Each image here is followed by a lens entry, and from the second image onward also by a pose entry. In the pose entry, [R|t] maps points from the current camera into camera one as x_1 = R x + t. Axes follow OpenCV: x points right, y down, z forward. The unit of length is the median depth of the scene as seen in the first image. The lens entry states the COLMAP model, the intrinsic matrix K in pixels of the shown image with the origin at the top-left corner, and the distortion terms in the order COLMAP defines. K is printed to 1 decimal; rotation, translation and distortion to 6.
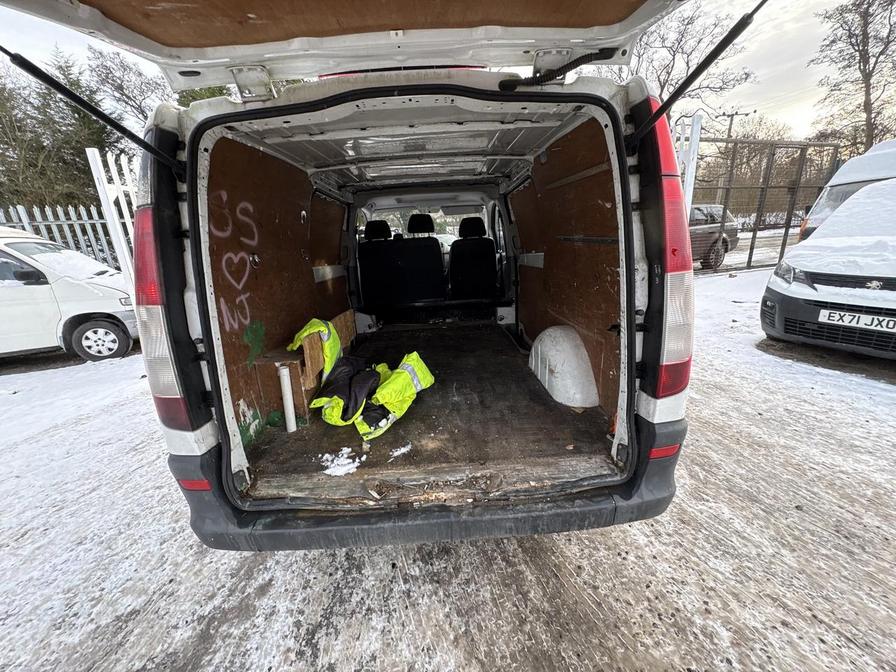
lens RADIAL K [[356.1, 0, 448.7], [0, 356.1, 336.9], [0, 0, 1]] dist [-0.000542, -0.000261]
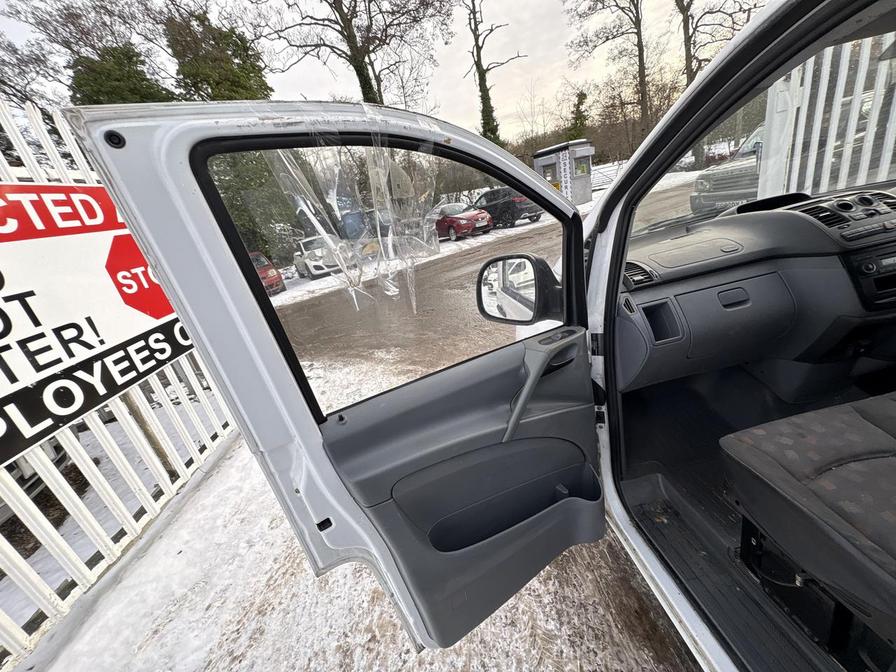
lens RADIAL K [[356.1, 0, 447.4], [0, 356.1, 337.2], [0, 0, 1]] dist [-0.000542, -0.000261]
pose [[0.986335, -0.163602, 0.019410, -0.921330], [0.161661, 0.983809, 0.077370, -0.606405], [-0.031753, -0.073175, 0.996814, 1.975085]]
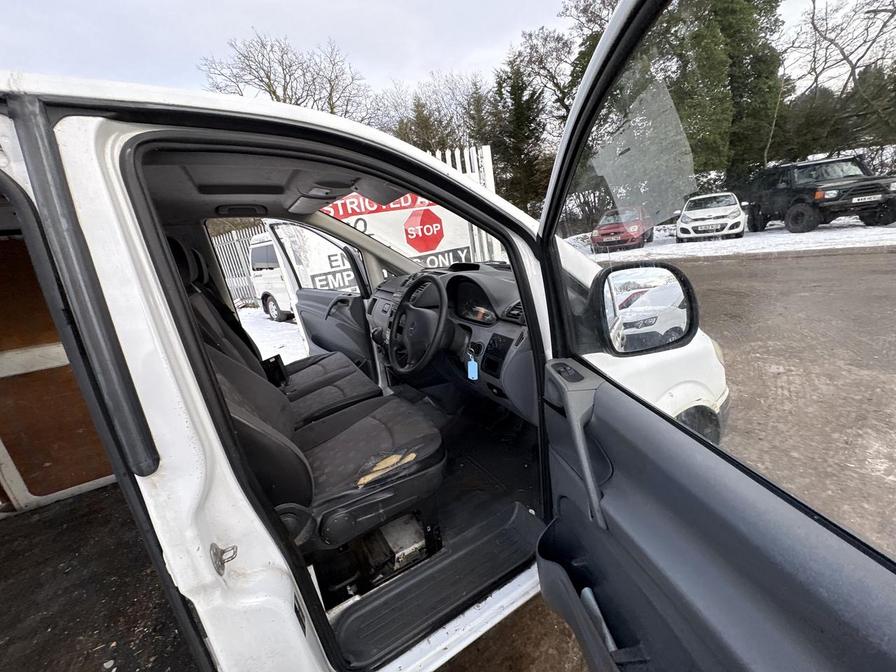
lens RADIAL K [[356.1, 0, 451.1], [0, 356.1, 335.1], [0, 0, 1]] dist [-0.000542, -0.000261]
pose [[0.478112, 0.252846, -0.841117, 0.835273], [-0.138677, 0.967386, 0.211976, -0.758428], [0.867282, 0.015295, 0.497583, 2.210223]]
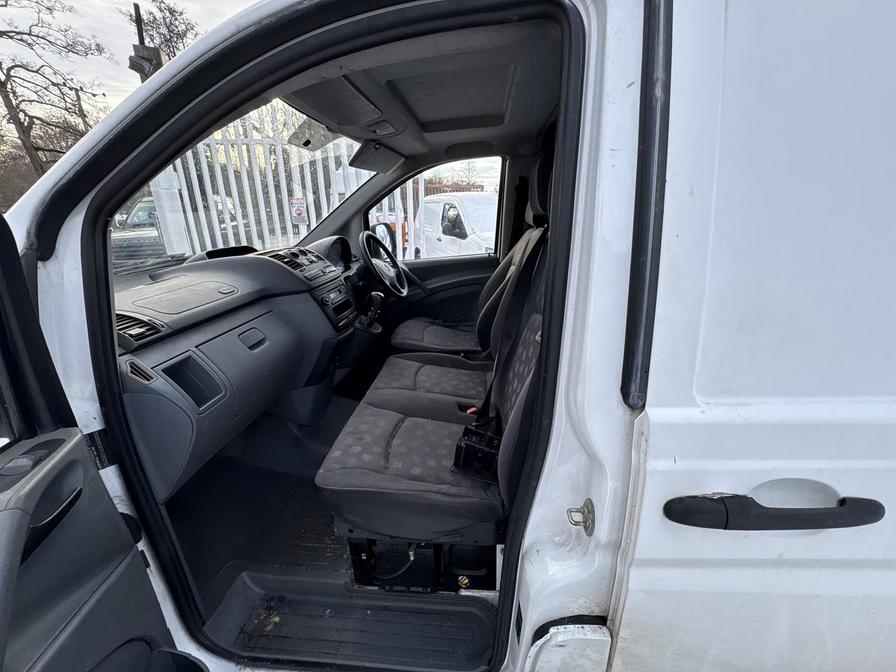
lens RADIAL K [[356.1, 0, 448.4], [0, 356.1, 335.0], [0, 0, 1]] dist [-0.000542, -0.000261]
pose [[0.122807, -0.274032, 0.953847, -0.921013], [0.272131, 0.933582, 0.233173, -0.598795], [-0.954391, 0.230936, 0.189224, 2.179367]]
